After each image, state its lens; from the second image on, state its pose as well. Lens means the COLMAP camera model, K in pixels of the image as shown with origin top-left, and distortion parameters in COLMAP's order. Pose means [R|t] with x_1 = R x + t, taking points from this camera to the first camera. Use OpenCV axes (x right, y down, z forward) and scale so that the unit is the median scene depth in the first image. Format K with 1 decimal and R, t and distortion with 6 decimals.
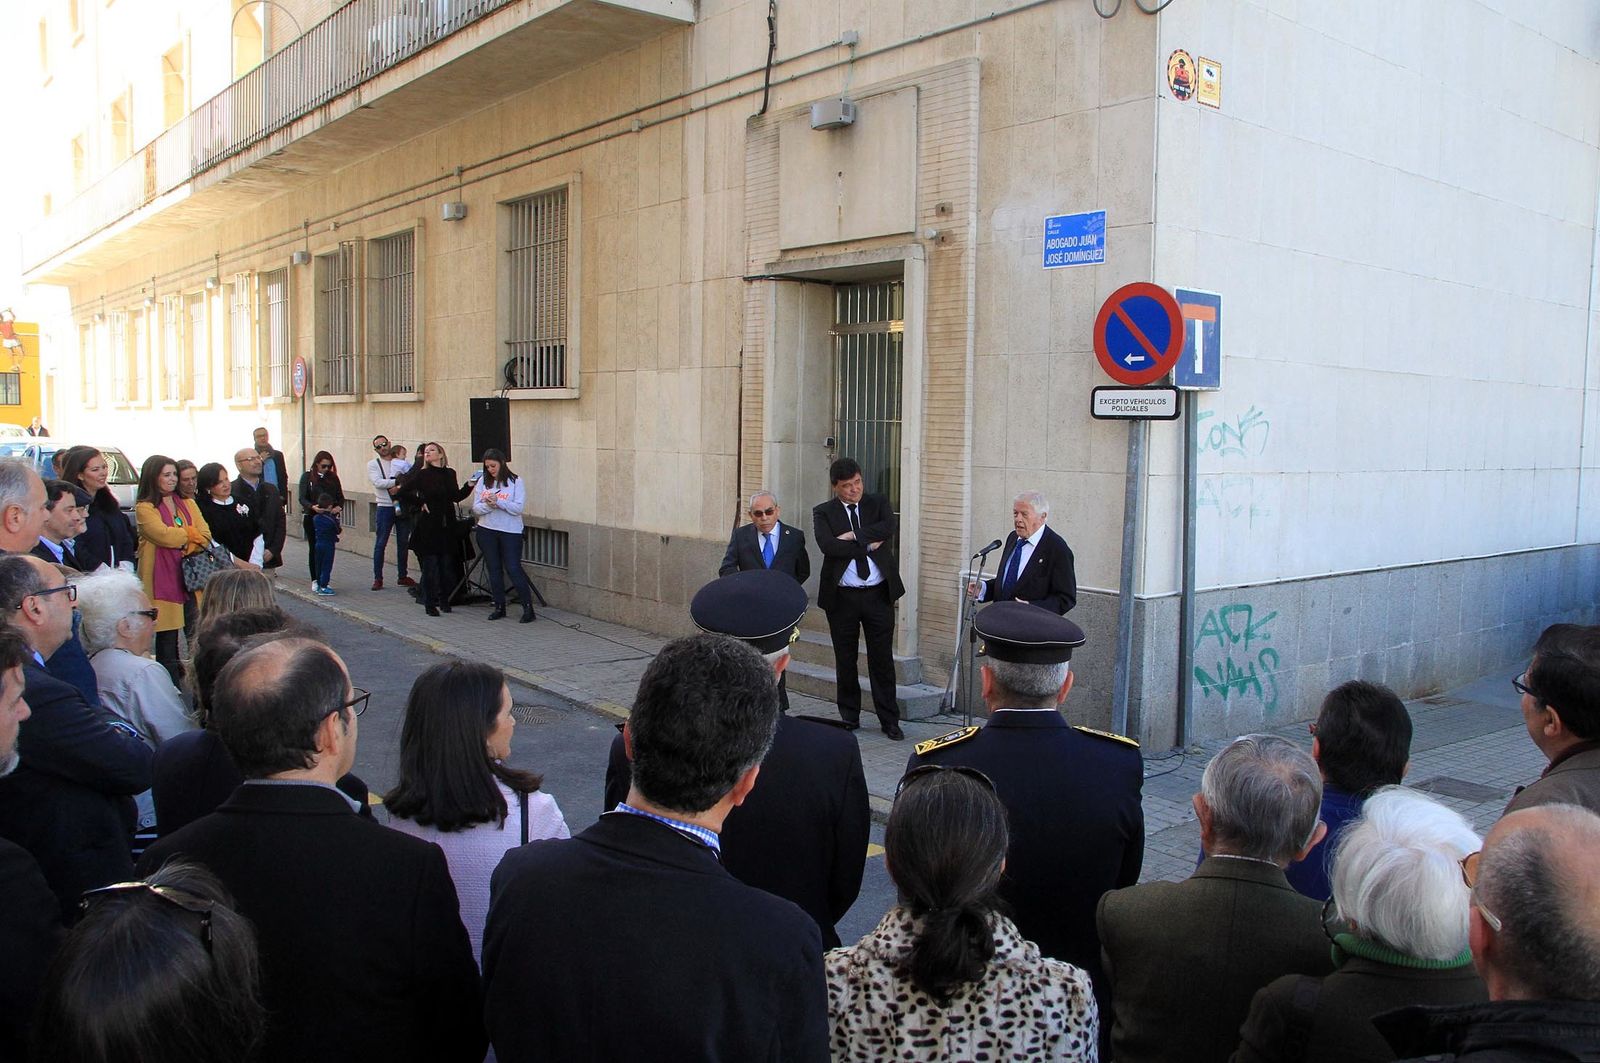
lens RADIAL K [[1327.6, 0, 800.0], [0, 1327.6, 531.5], [0, 0, 1]] dist [-0.132688, 0.122283]
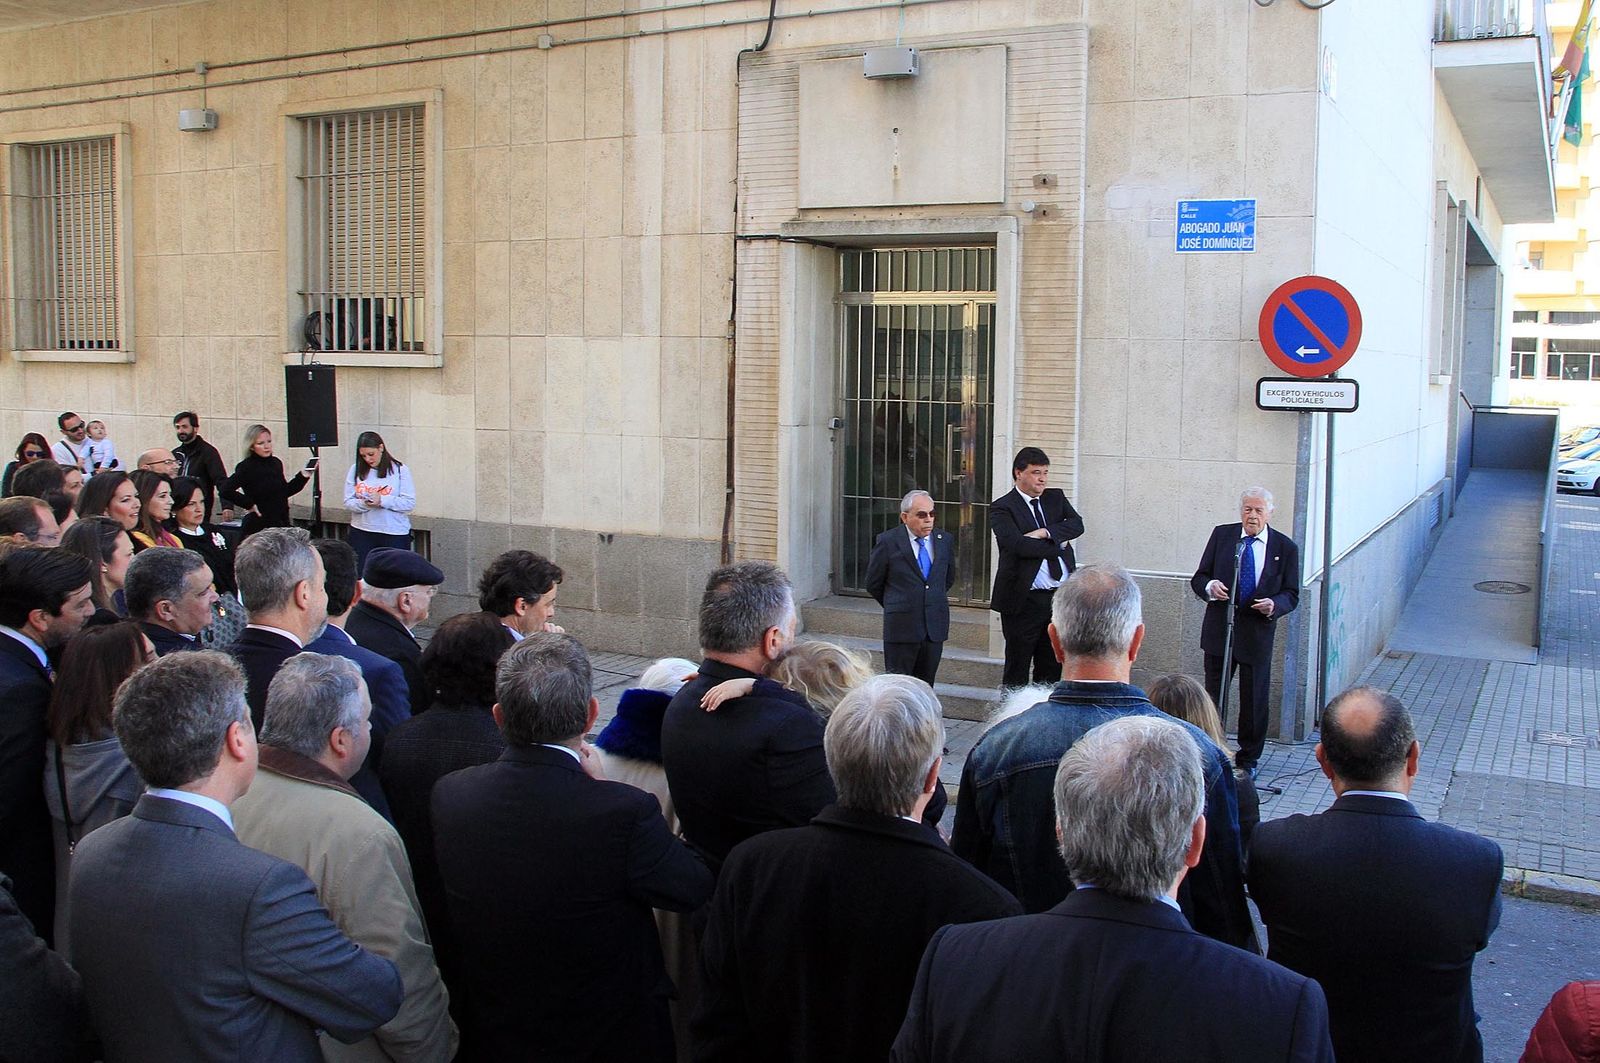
lens RADIAL K [[1442.0, 0, 884.4], [0, 1442.0, 485.7], [0, 0, 1]] dist [-0.125294, 0.115989]
pose [[0.903809, -0.035708, 0.426445, -0.389904], [0.031927, 0.999362, 0.016015, -0.042745], [-0.426744, -0.000859, 0.904372, 0.111572]]
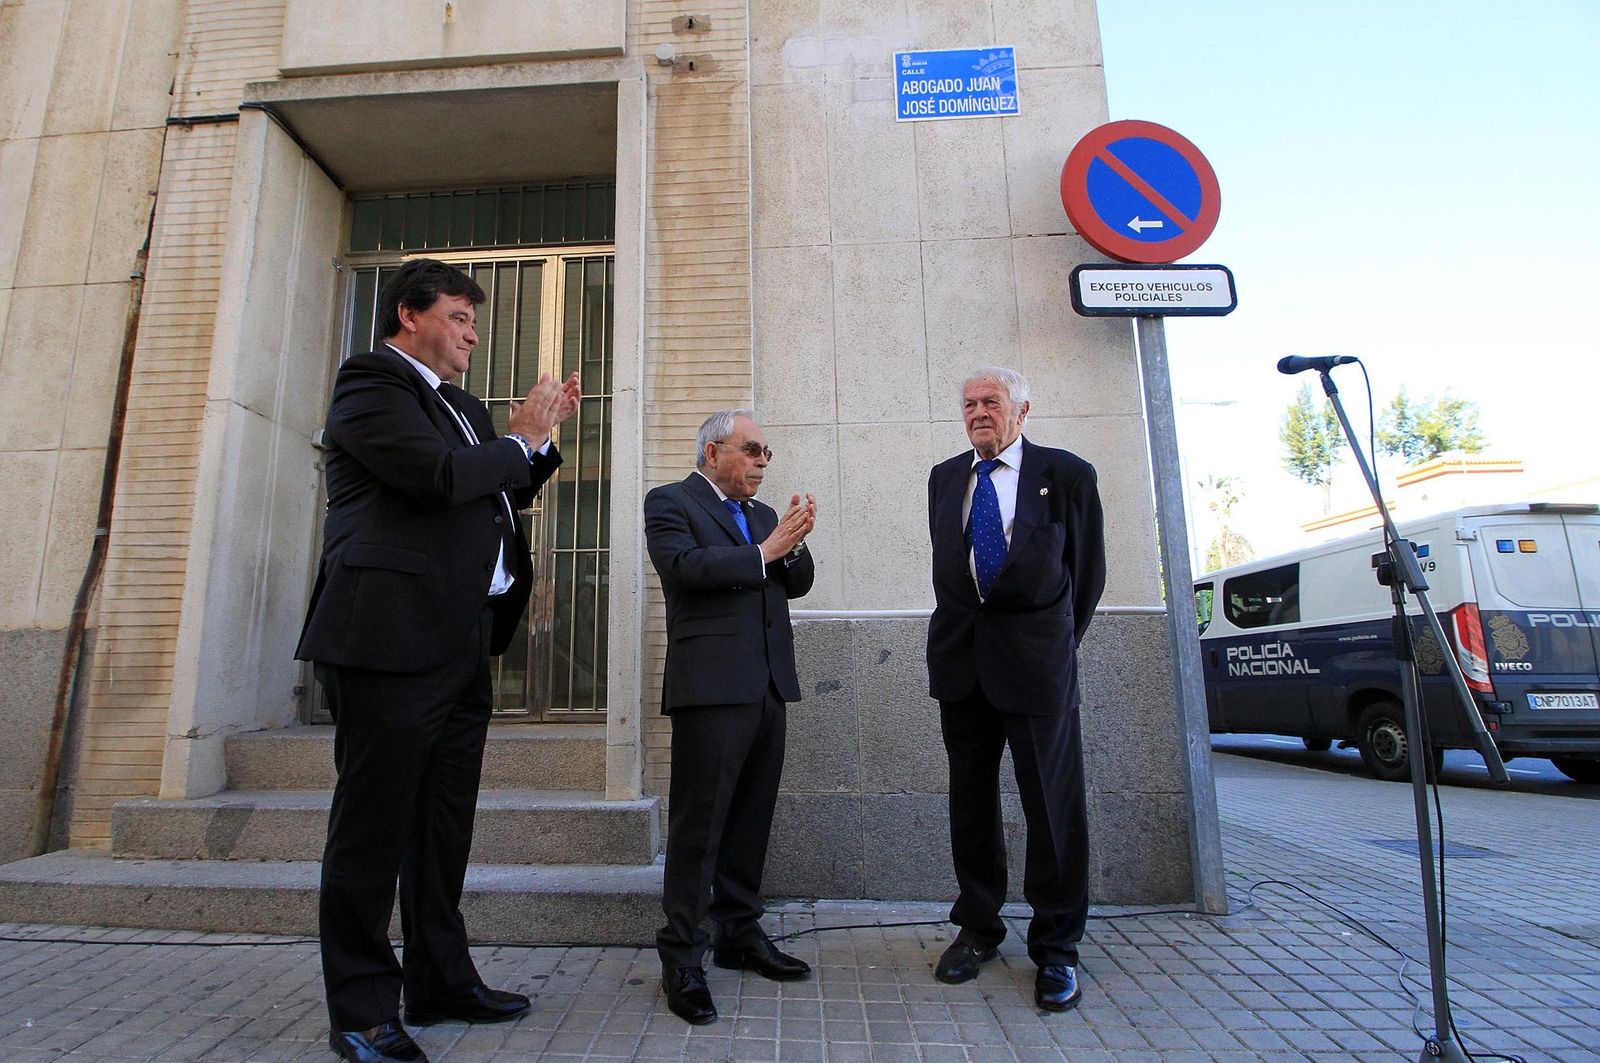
lens RADIAL K [[796.6, 0, 734.2], [0, 796.6, 509.6], [0, 0, 1]] dist [0.000314, -0.013688]
pose [[0.679954, 0.115111, 0.724163, -0.108072], [0.078577, 0.970475, -0.228044, 0.056231], [-0.729032, 0.211962, 0.650833, 0.704330]]
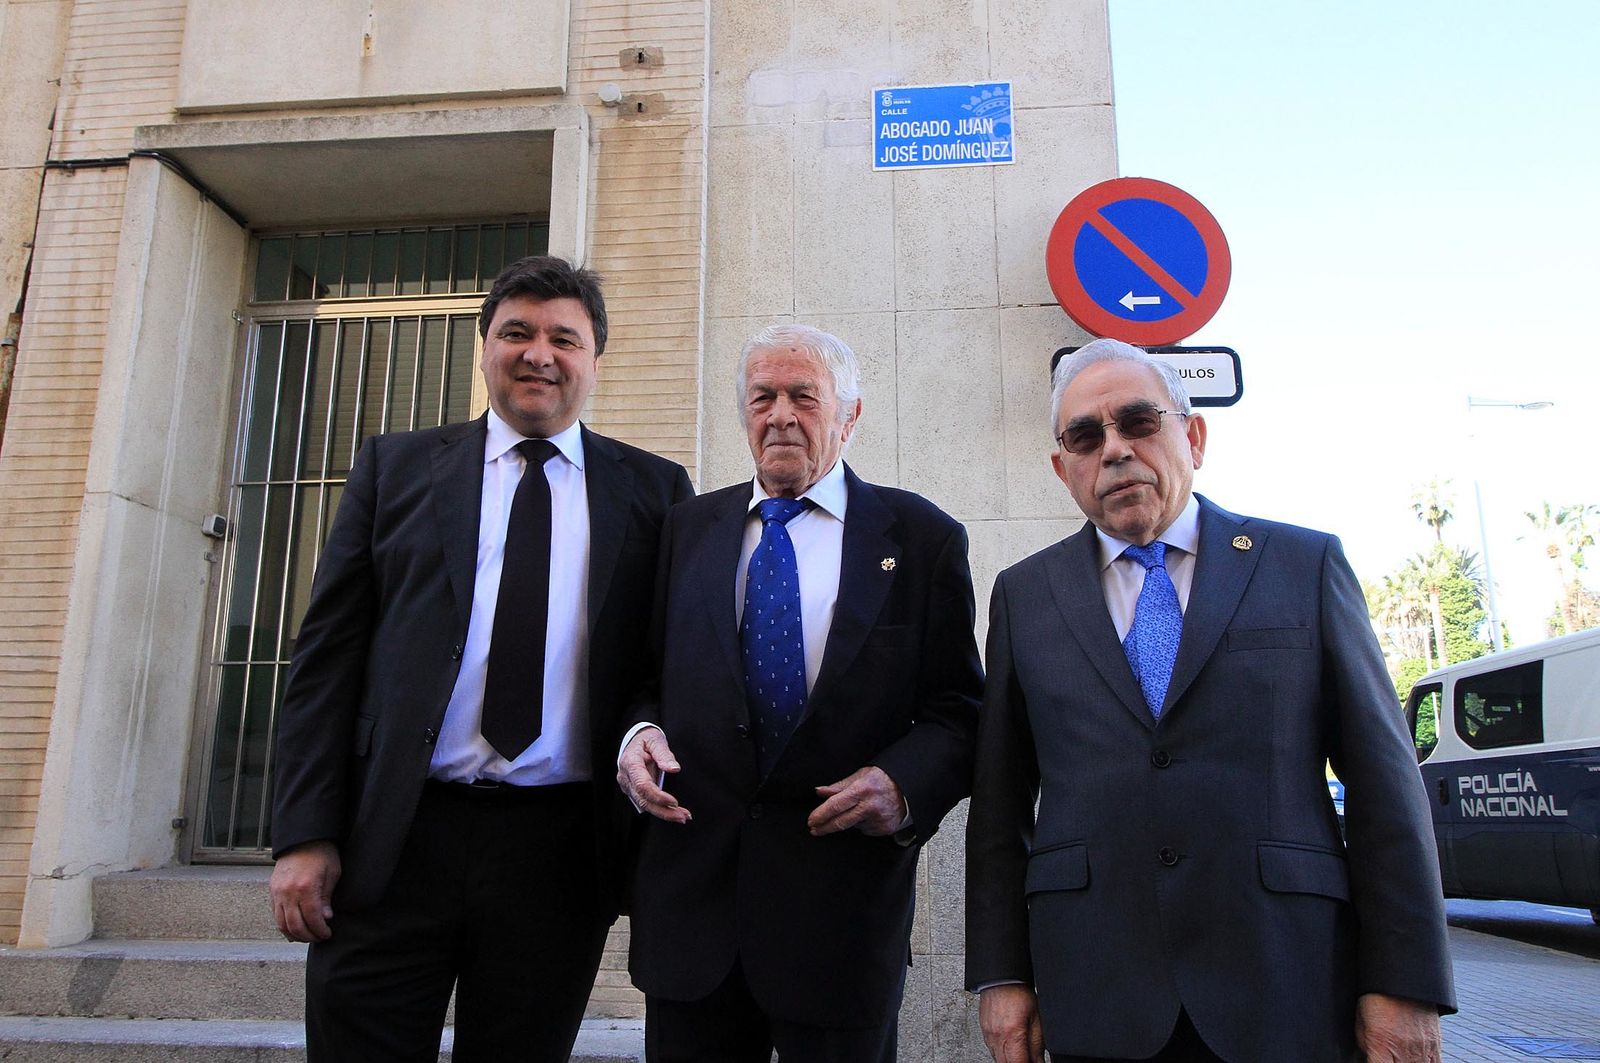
lens RADIAL K [[1189.3, 0, 785.7], [0, 1189.3, 493.5], [0, 0, 1]] dist [0.008036, -0.005275]
pose [[0.705783, 0.151294, 0.692084, -0.142480], [0.064726, 0.959072, -0.275666, 0.057711], [-0.705465, 0.239356, 0.667104, 0.601708]]
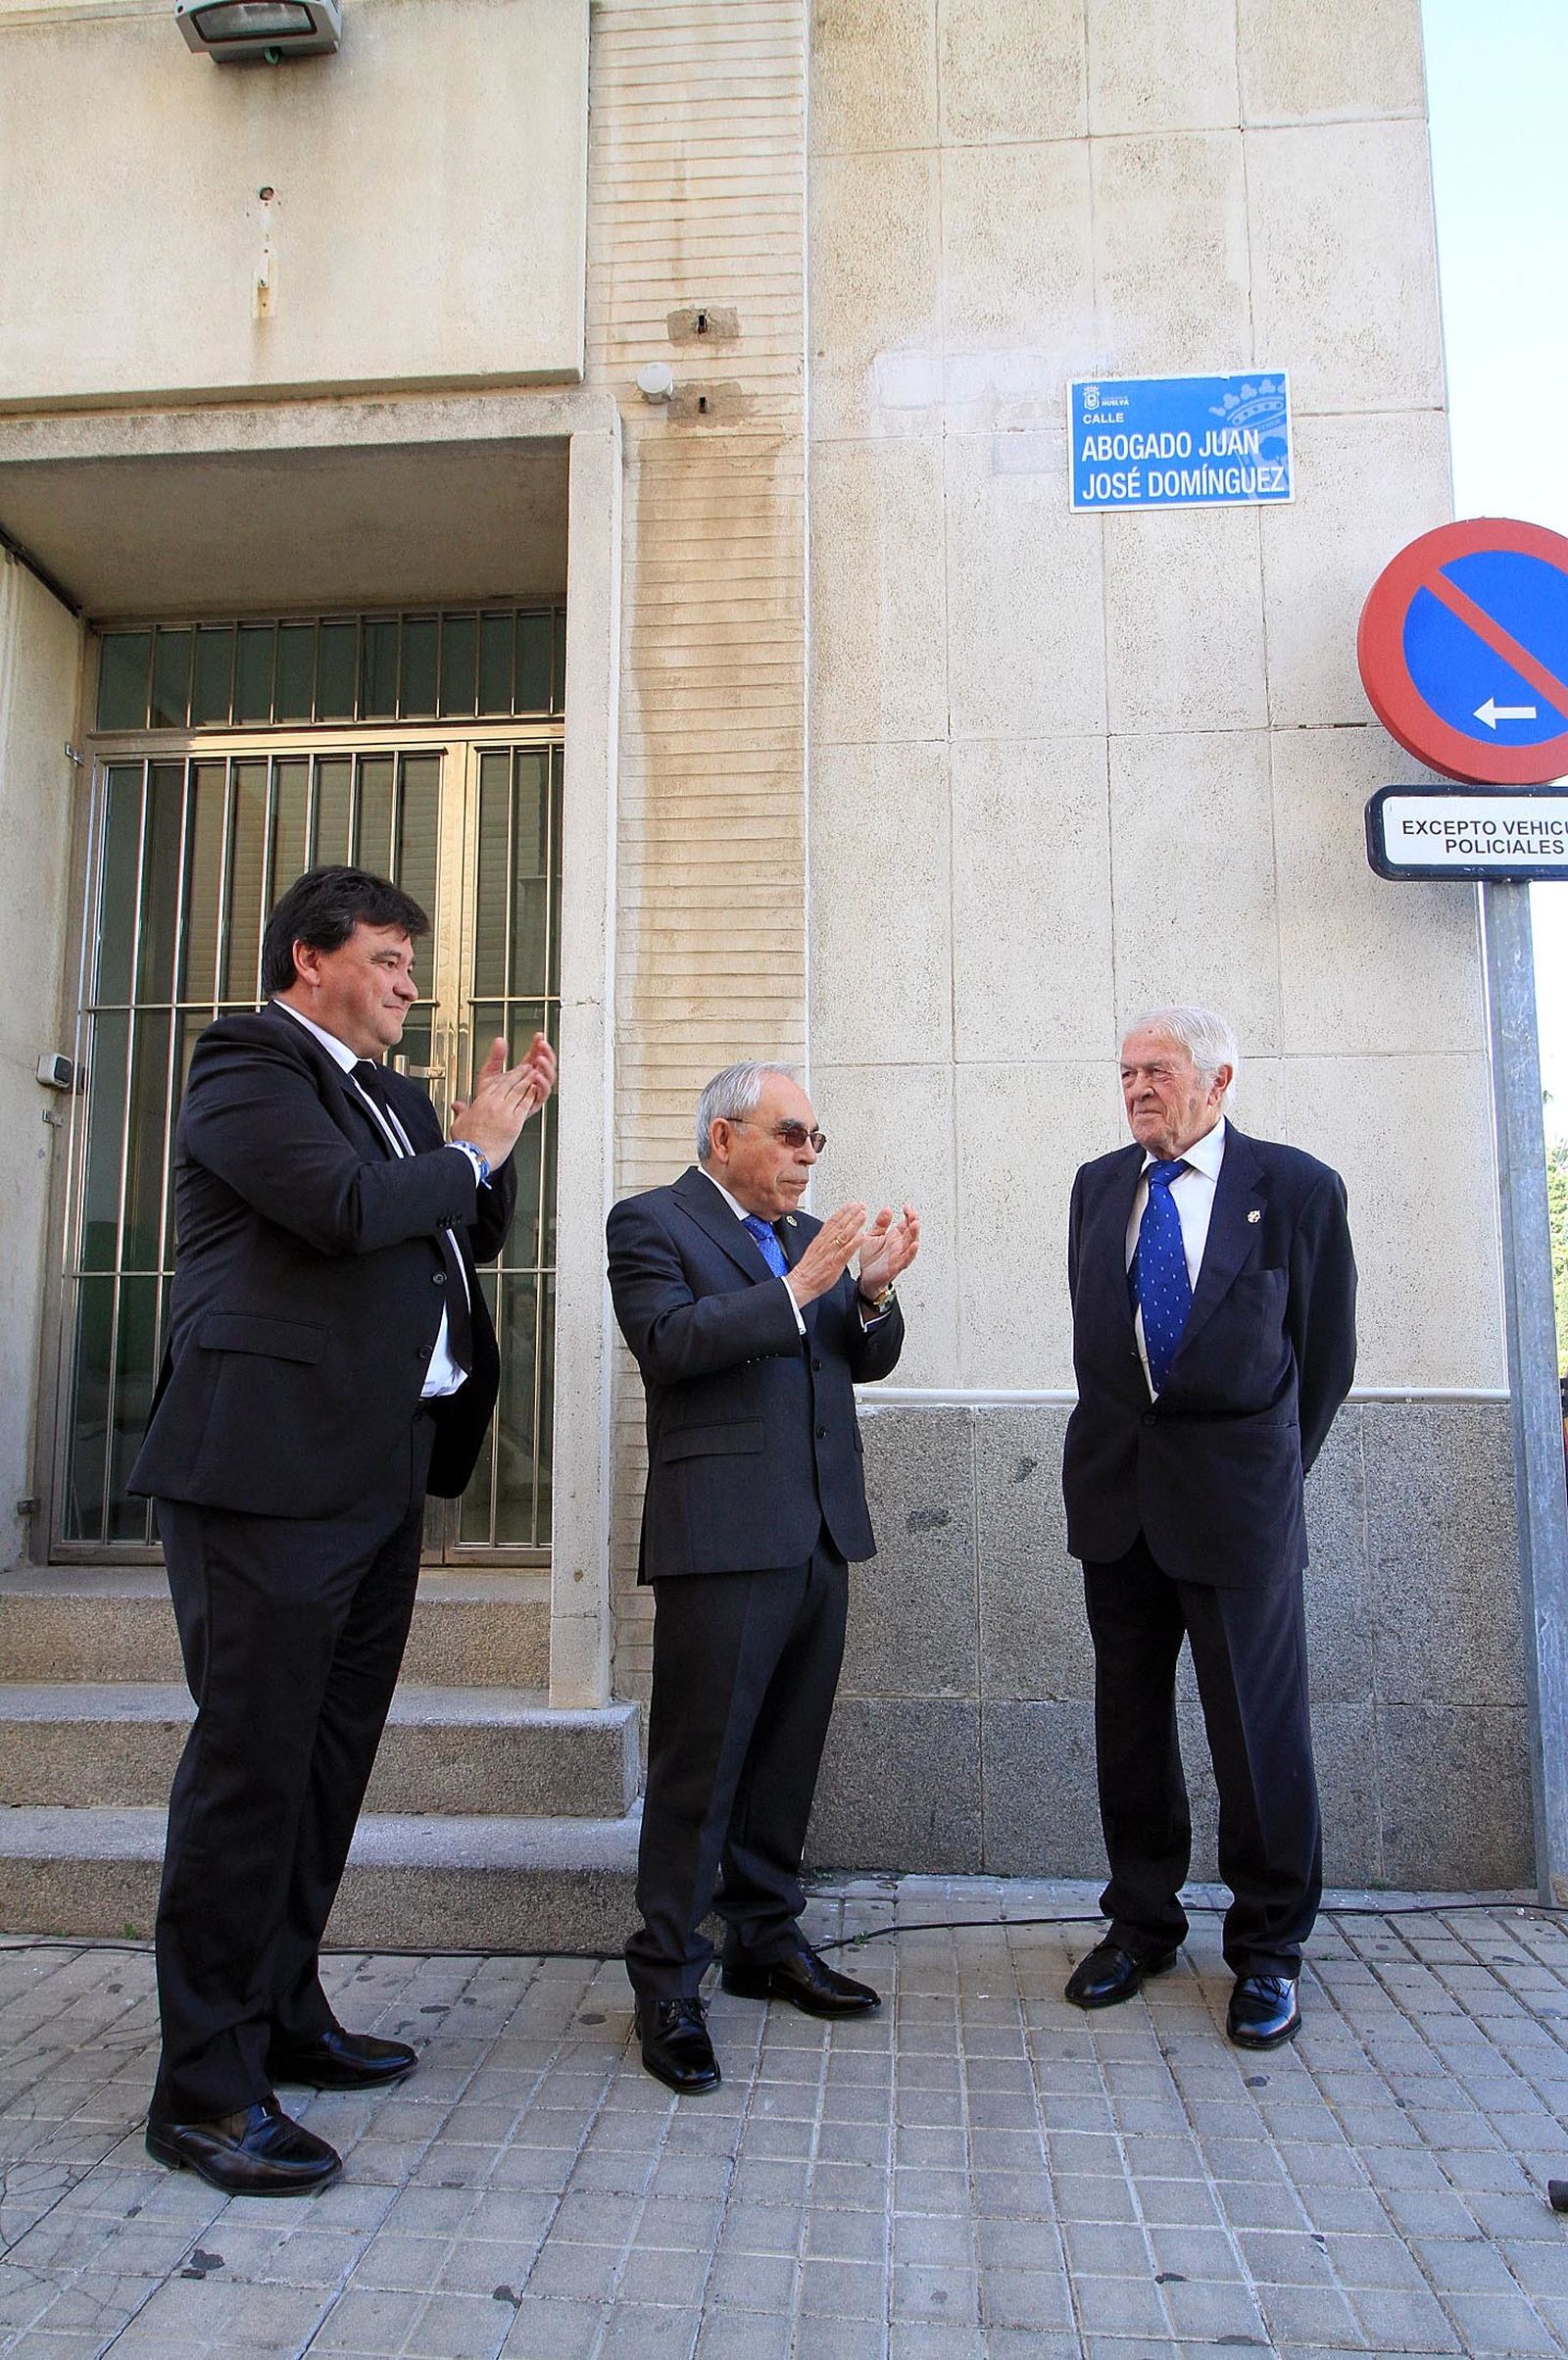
lens RADIAL K [[1432.3, 0, 801.0], [0, 1432.3, 1230.3], [0, 0, 1]] dist [0.007998, -0.012794]
pose [[0.680894, 0.073091, 0.728726, -0.113232], [0.070738, 0.983792, -0.164769, 0.043530], [-0.728958, 0.163739, 0.664688, 0.688706]]
